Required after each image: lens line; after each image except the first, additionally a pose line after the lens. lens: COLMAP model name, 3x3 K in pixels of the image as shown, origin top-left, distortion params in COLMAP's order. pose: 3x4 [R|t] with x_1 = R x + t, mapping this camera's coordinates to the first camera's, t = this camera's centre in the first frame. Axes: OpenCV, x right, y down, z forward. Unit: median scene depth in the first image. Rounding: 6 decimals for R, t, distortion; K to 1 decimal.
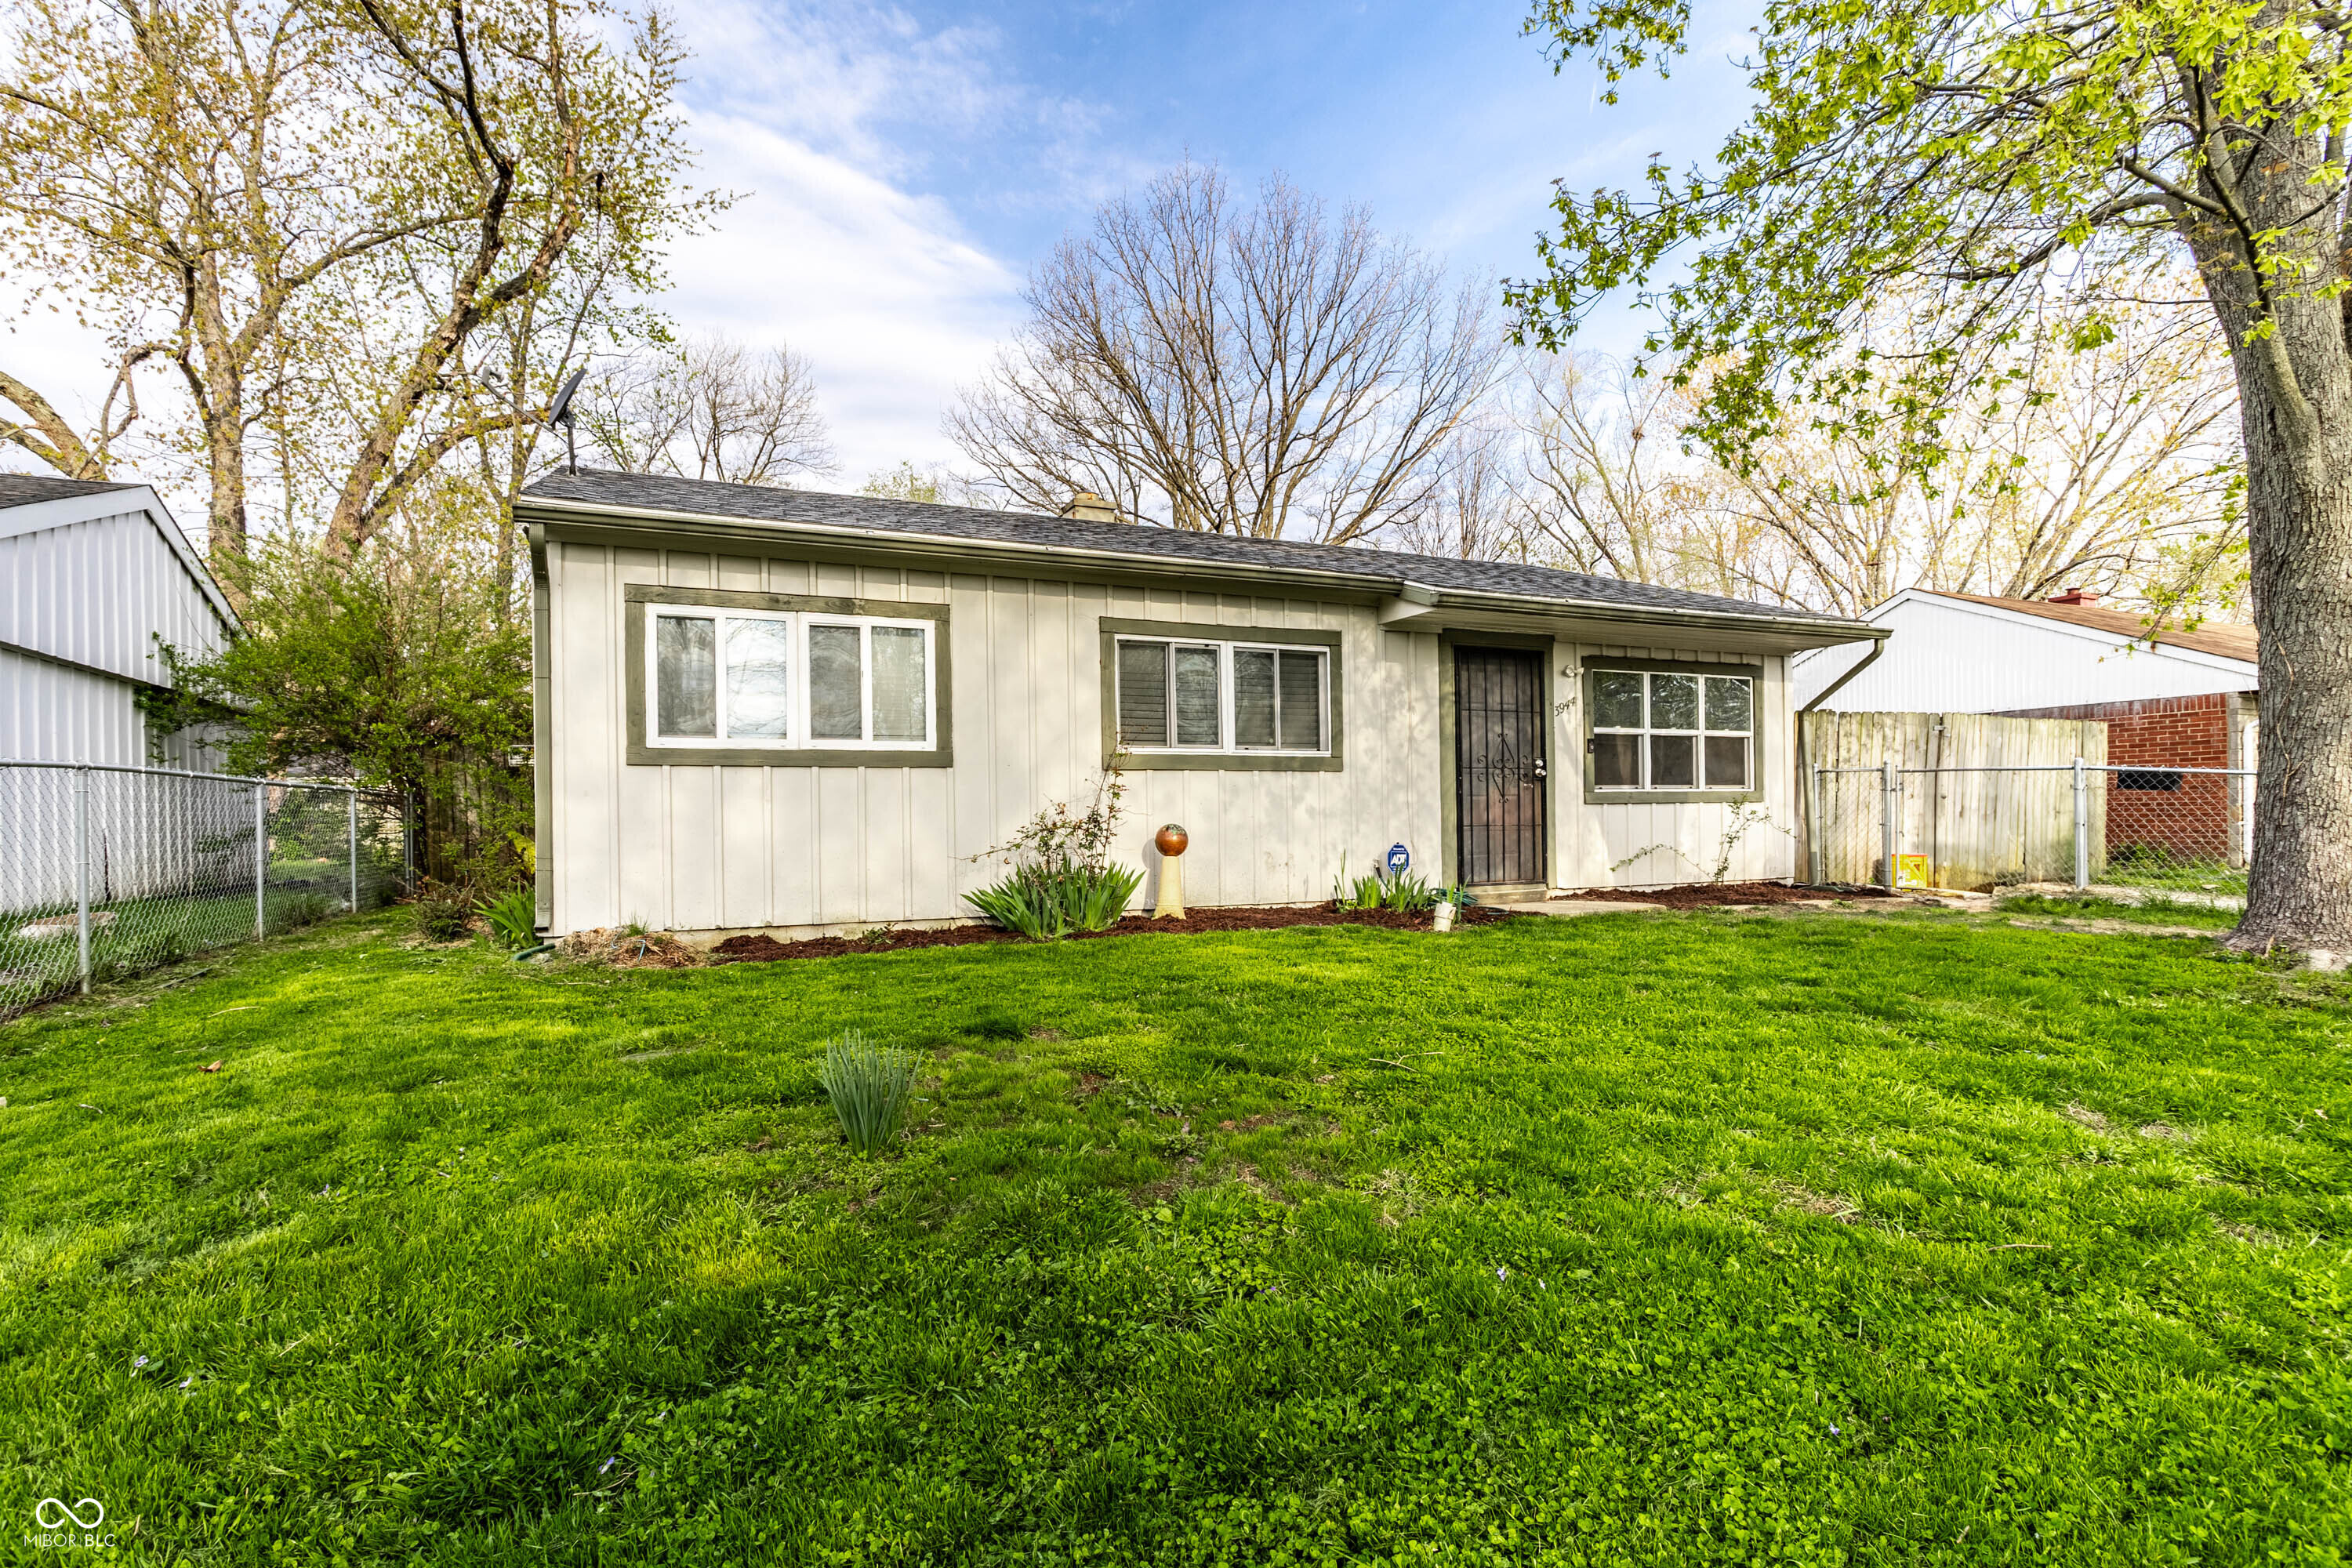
lens RADIAL K [[1133.2, 0, 1099.2], [0, 1133.2, 801.1], [0, 0, 1]] dist [-0.002875, 0.001163]
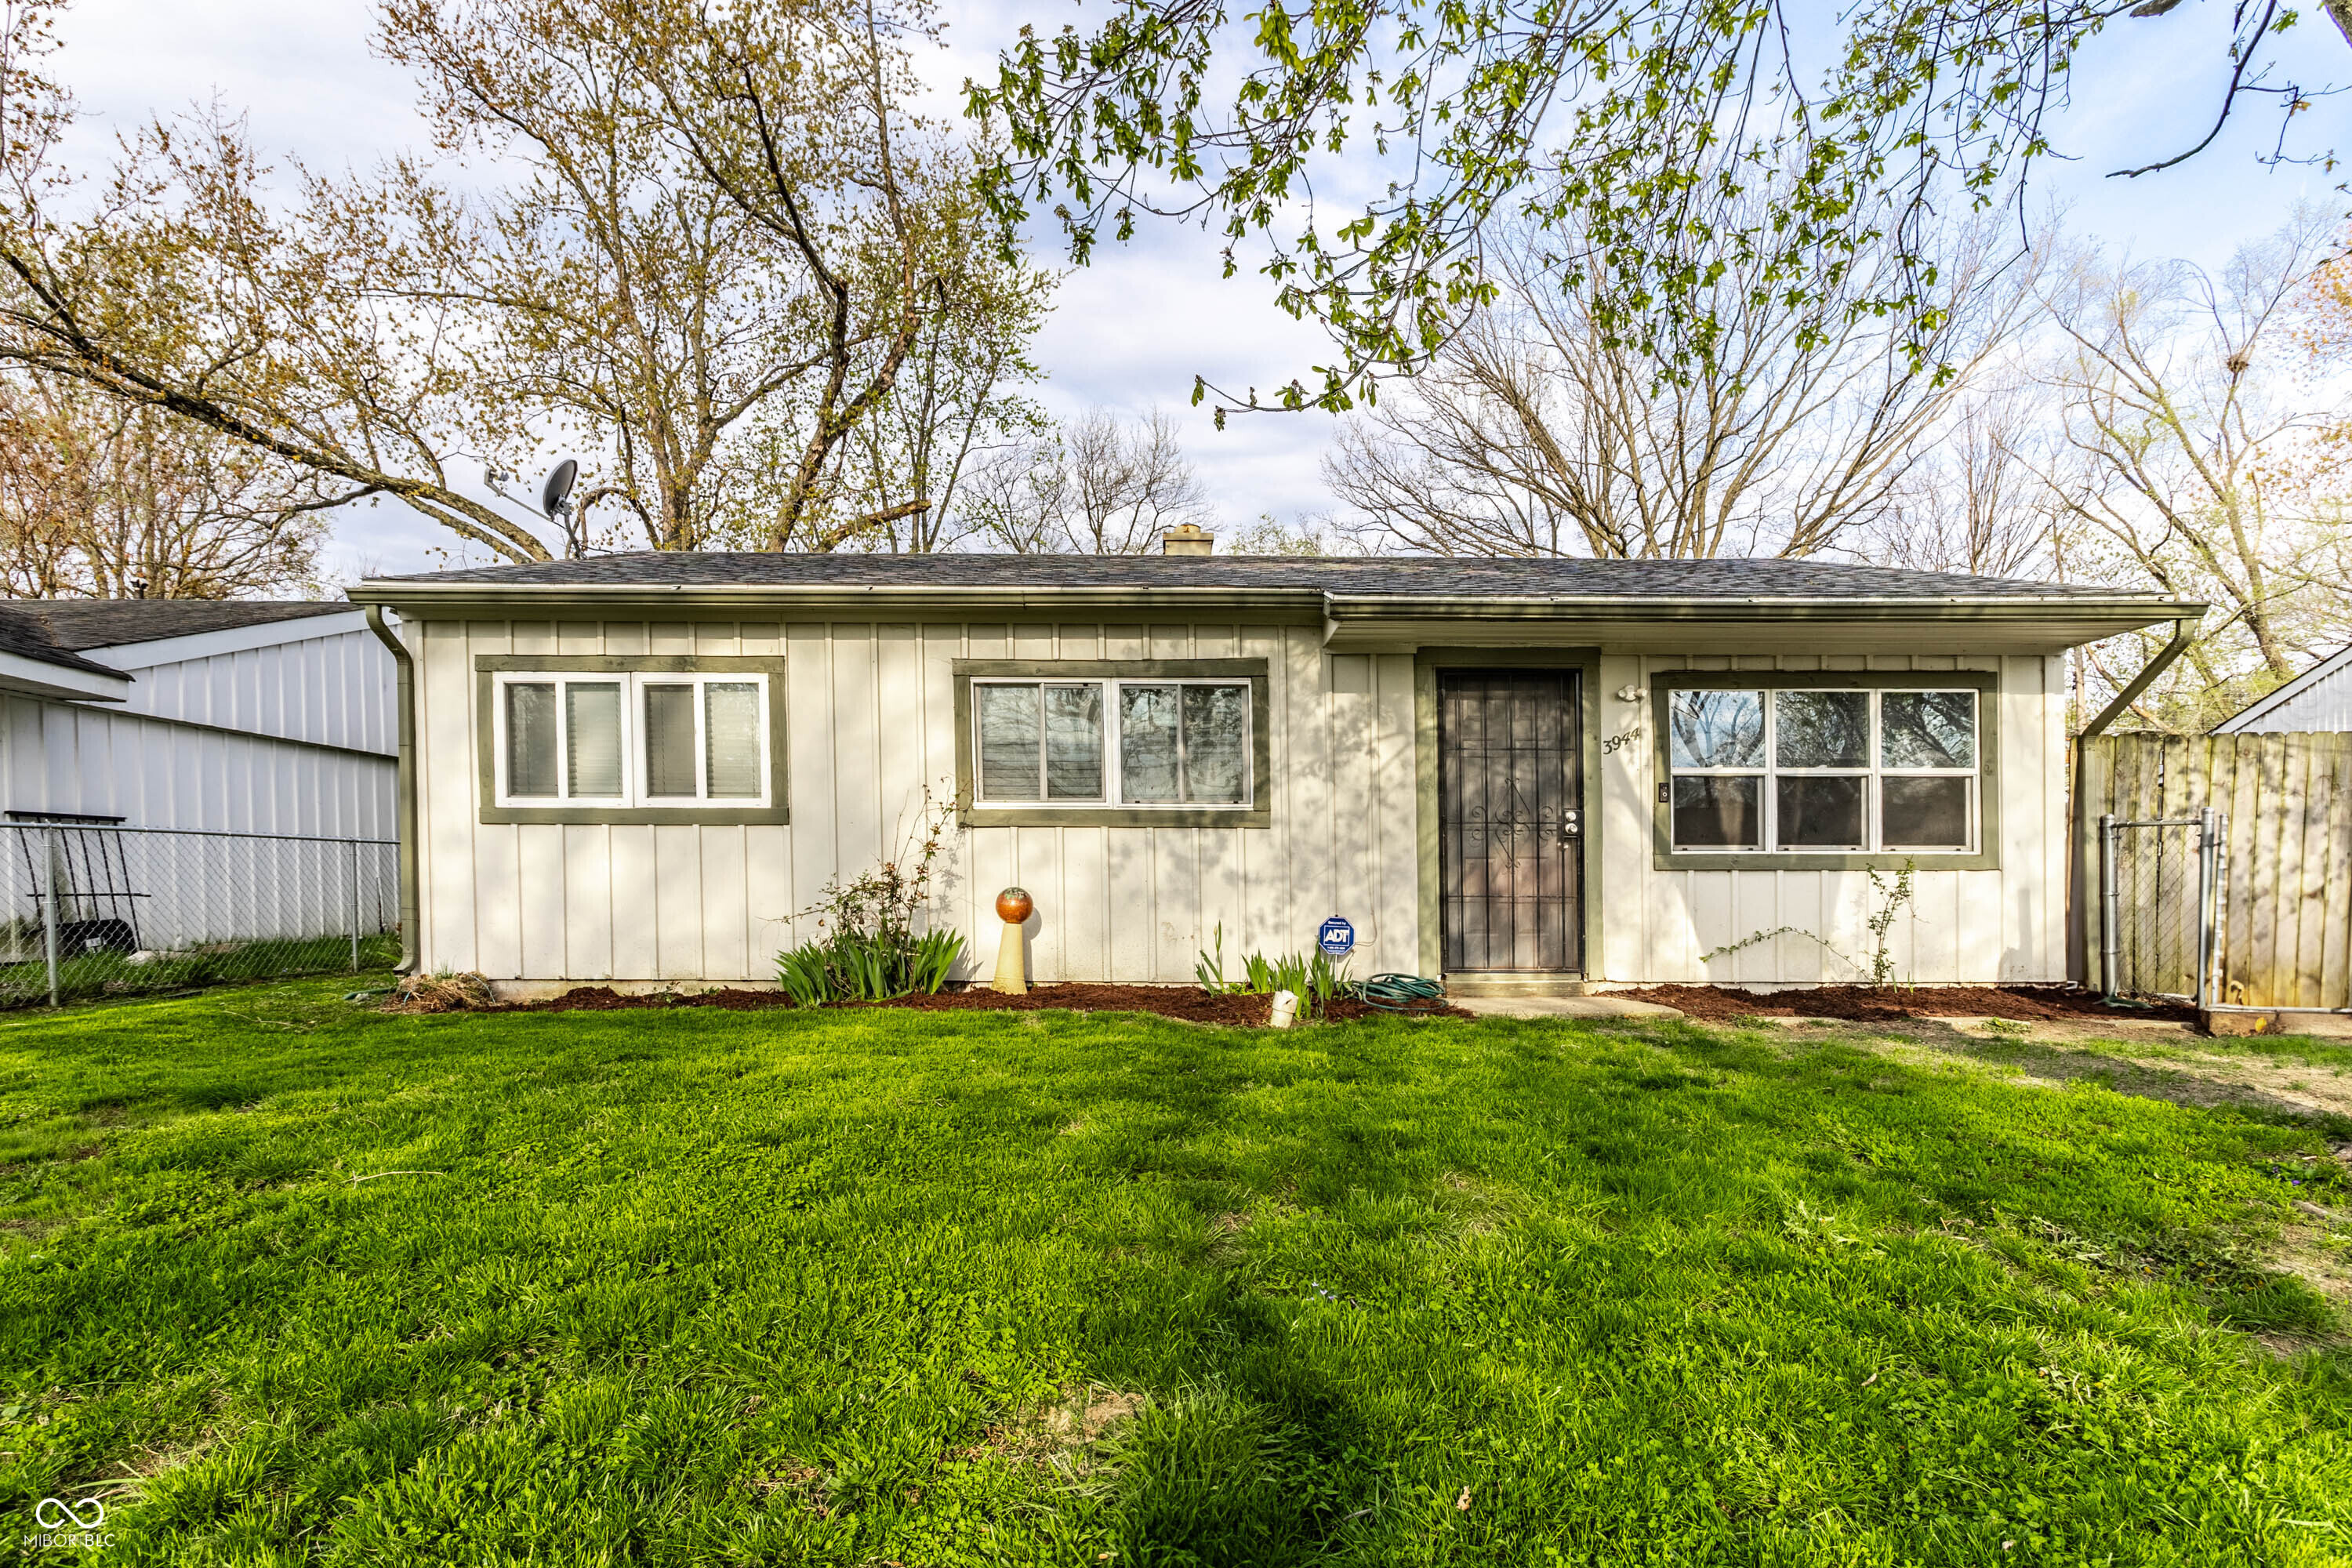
lens RADIAL K [[1133.2, 0, 1170.0], [0, 1133.2, 880.7], [0, 0, 1]] dist [-0.002875, 0.001163]
pose [[0.919095, 0.014115, -0.393782, 0.471737], [-0.007846, 0.999816, 0.017525, -0.001218], [0.393957, -0.013017, 0.919037, 0.203951]]
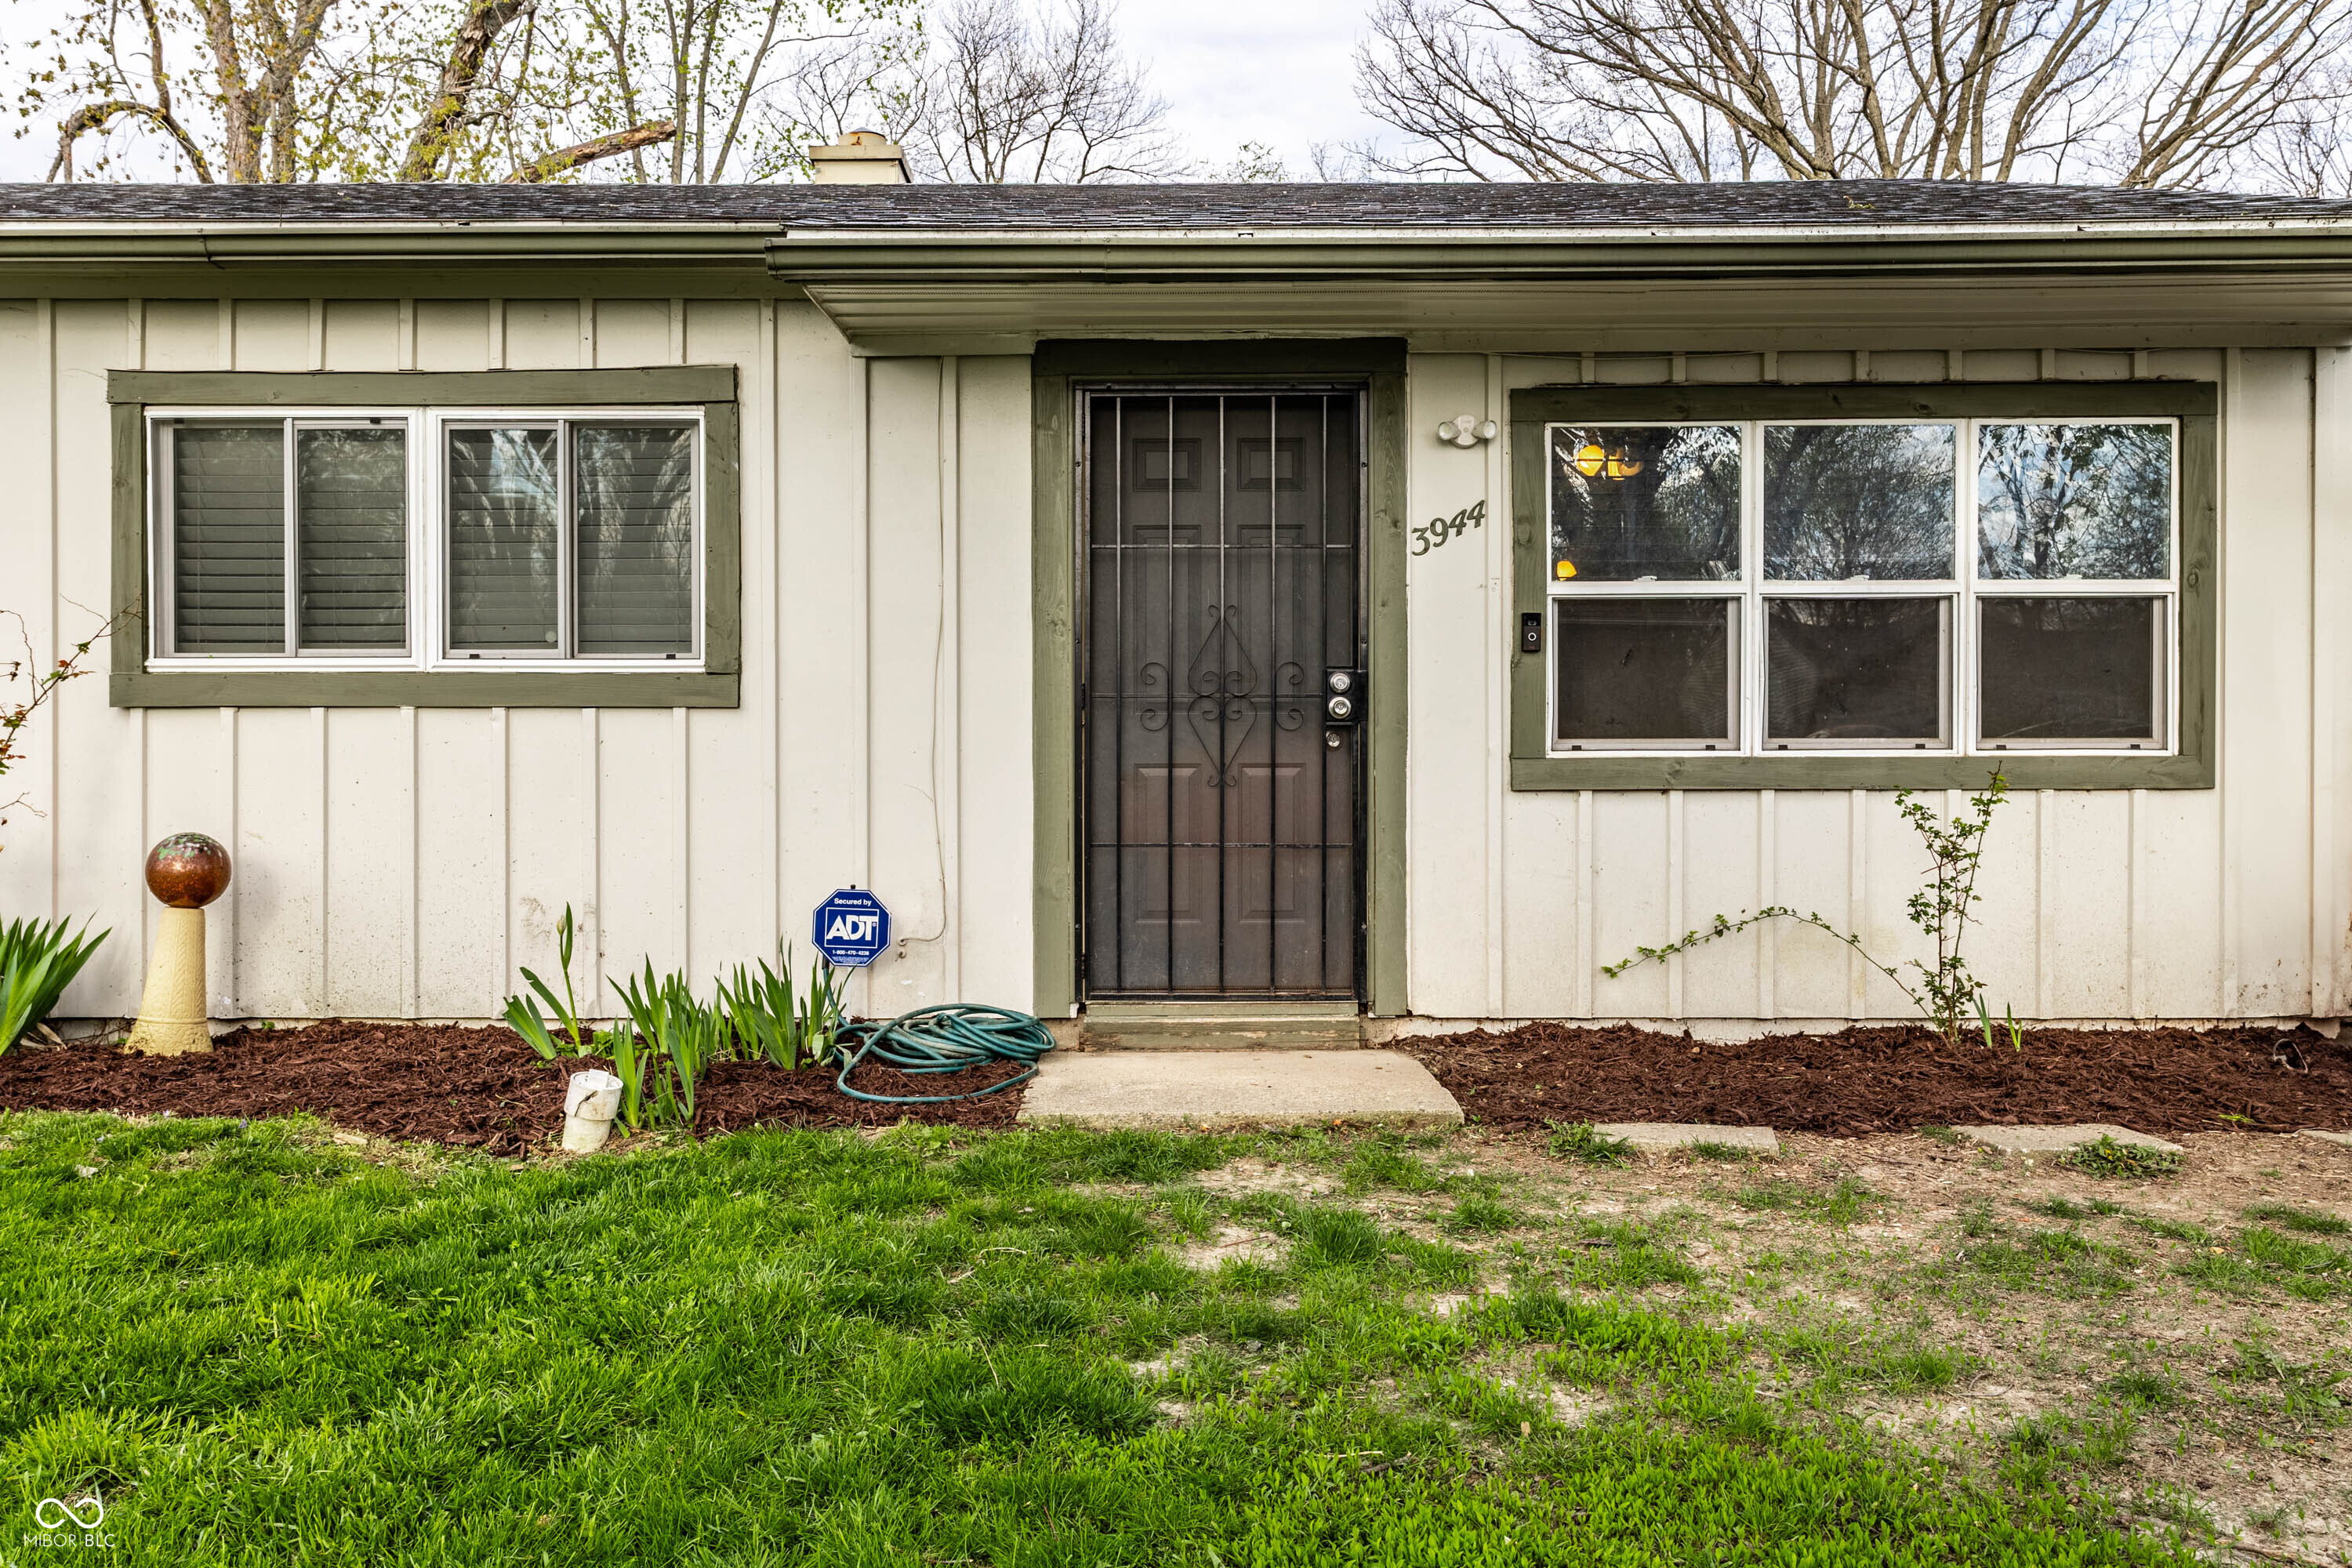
lens RADIAL K [[1823.9, 0, 1155.5], [0, 1823.9, 768.5], [0, 0, 1]] dist [-0.007934, 0.009740]
pose [[0.911574, 0.015547, -0.410842, 0.621963], [-0.004738, 0.999616, 0.027315, -0.022199], [0.411109, -0.022953, 0.911297, 0.450701]]
